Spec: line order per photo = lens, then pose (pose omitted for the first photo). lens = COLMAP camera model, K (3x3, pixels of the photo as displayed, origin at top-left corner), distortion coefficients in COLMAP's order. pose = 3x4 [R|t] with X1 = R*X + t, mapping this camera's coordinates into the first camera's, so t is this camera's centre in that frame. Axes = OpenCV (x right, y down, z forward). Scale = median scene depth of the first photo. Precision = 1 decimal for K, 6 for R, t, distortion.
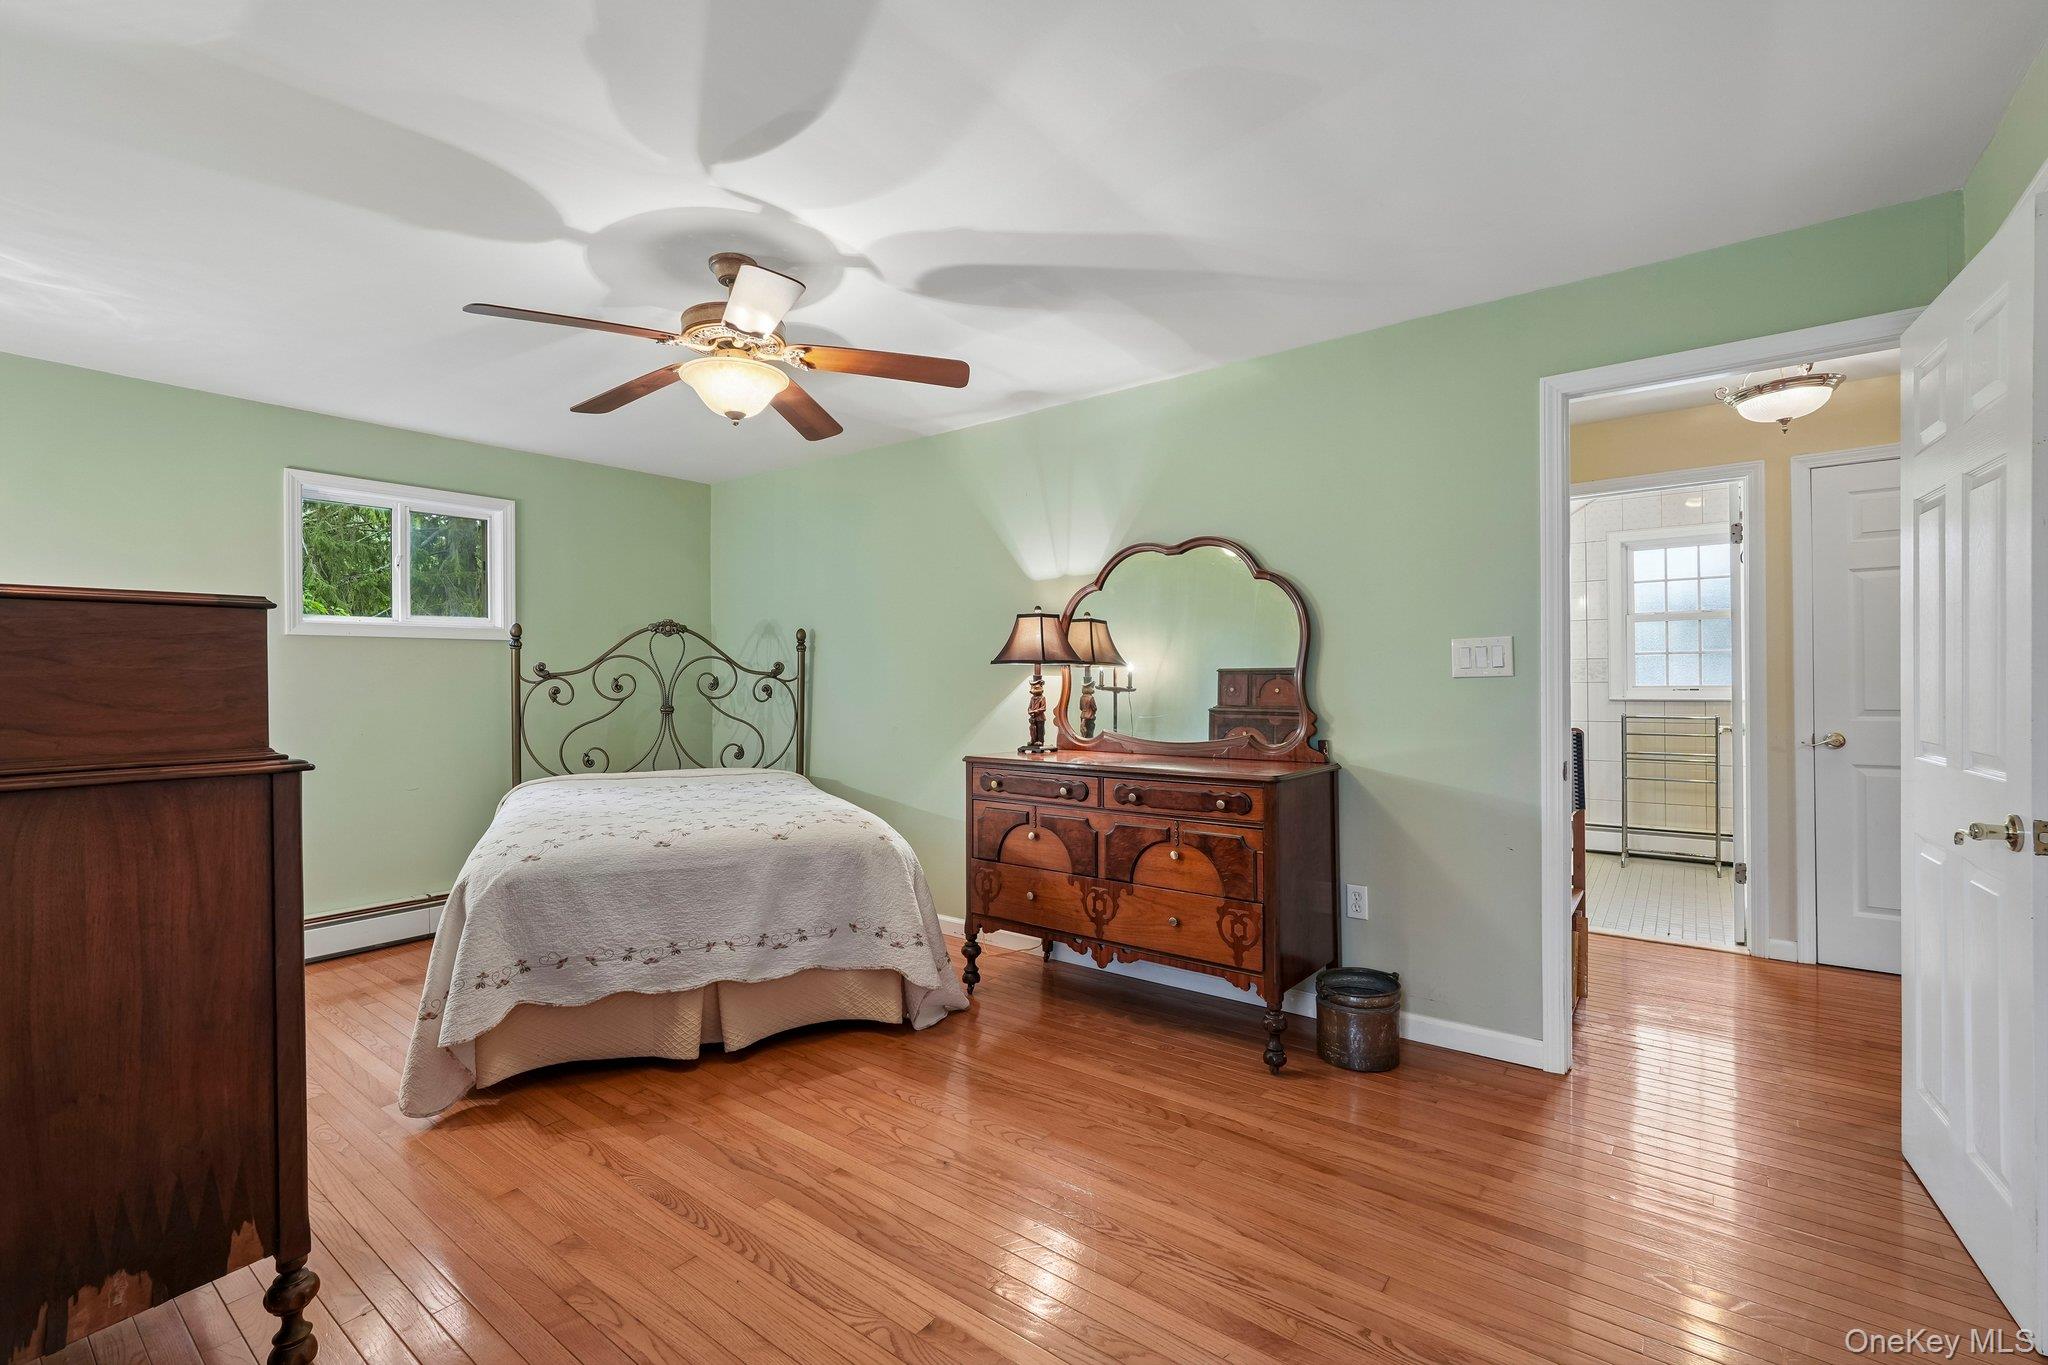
lens RADIAL K [[896.1, 0, 1014.3], [0, 896.1, 678.4], [0, 0, 1]] dist [-0.011966, 0.006233]
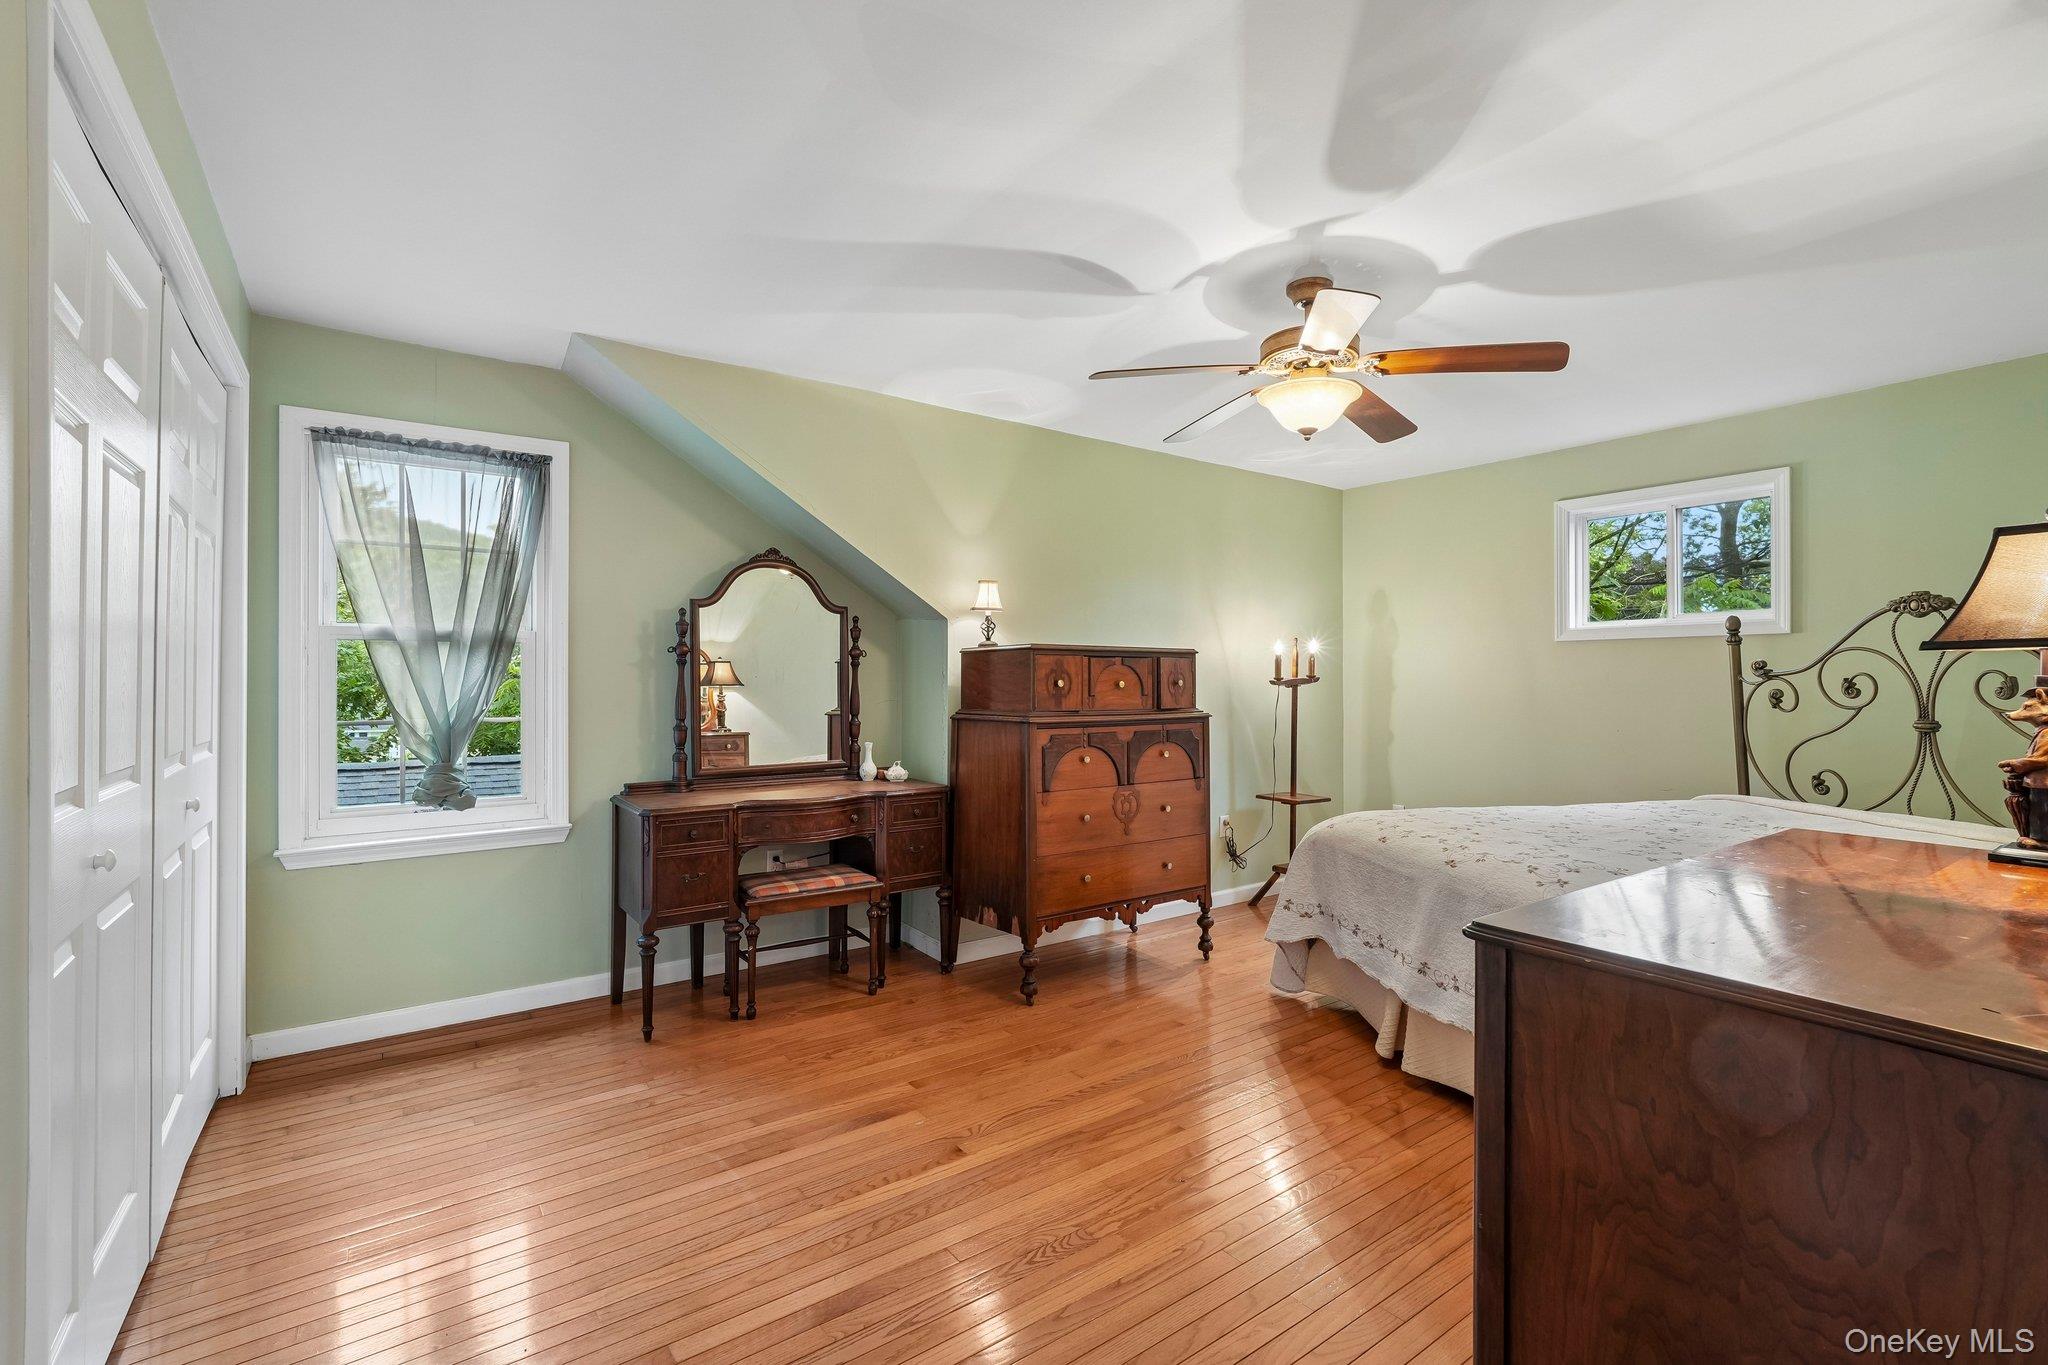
lens RADIAL K [[896.1, 0, 1019.9], [0, 896.1, 676.5], [0, 0, 1]] dist [-0.011966, 0.006233]
pose [[-0.276429, 0.000532, -0.961034, 0.612841], [0.001114, 0.999999, 0.000233, -0.004246], [0.961034, -0.001007, -0.276430, 0.745778]]
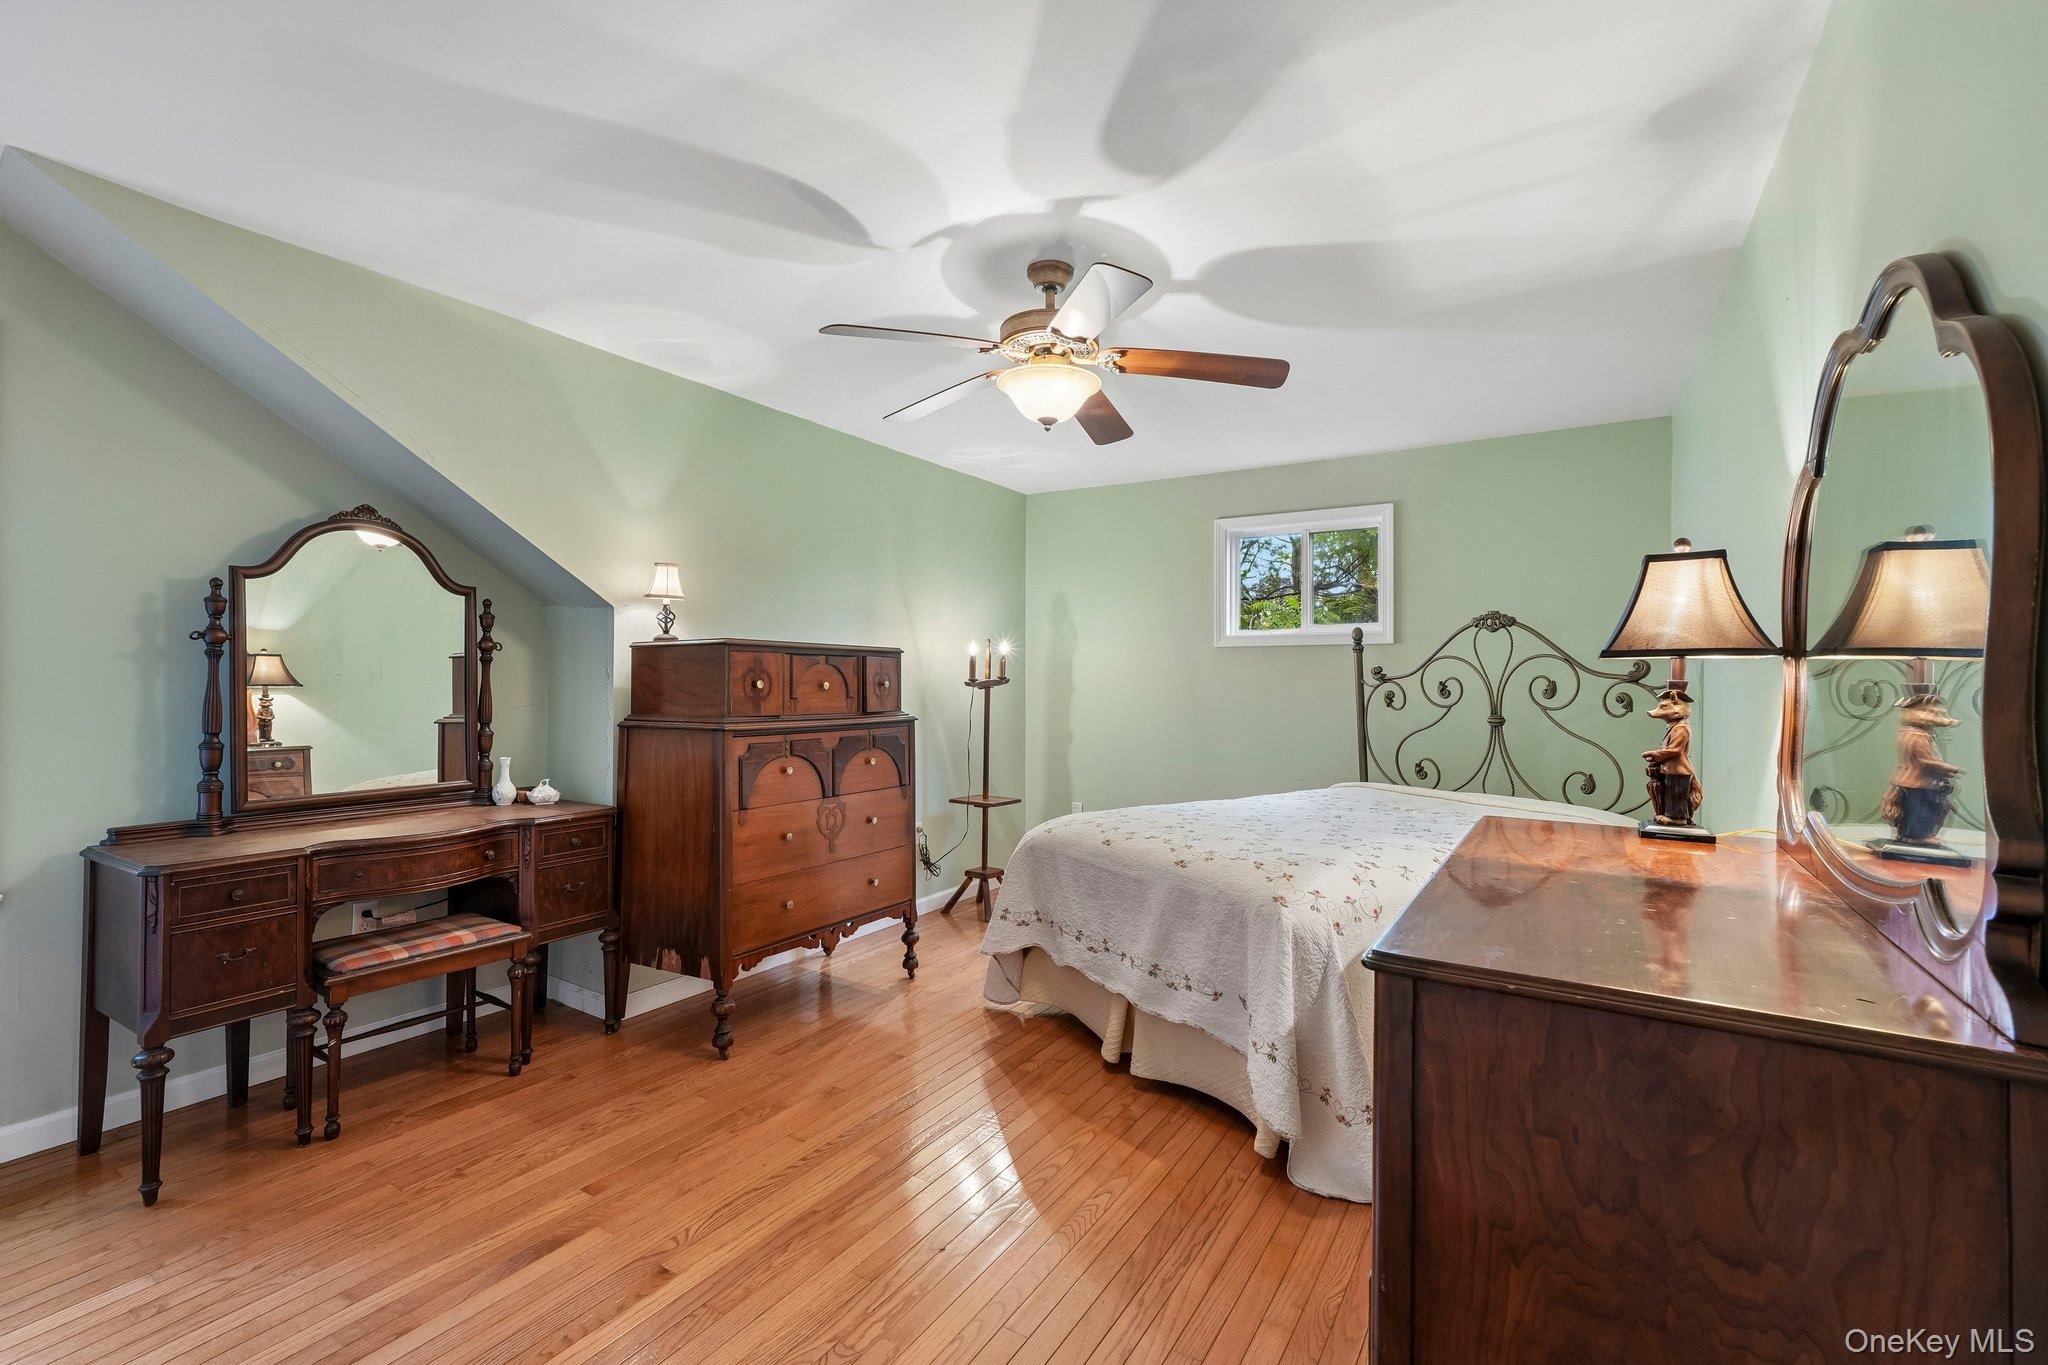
lens RADIAL K [[896.1, 0, 1018.0], [0, 896.1, 677.5], [0, 0, 1]] dist [-0.011966, 0.006233]
pose [[0.108830, -0.000164, -0.994060, 0.529922], [-0.004425, 0.999990, -0.000650, -0.003498], [0.994051, 0.004470, 0.108828, 0.663215]]
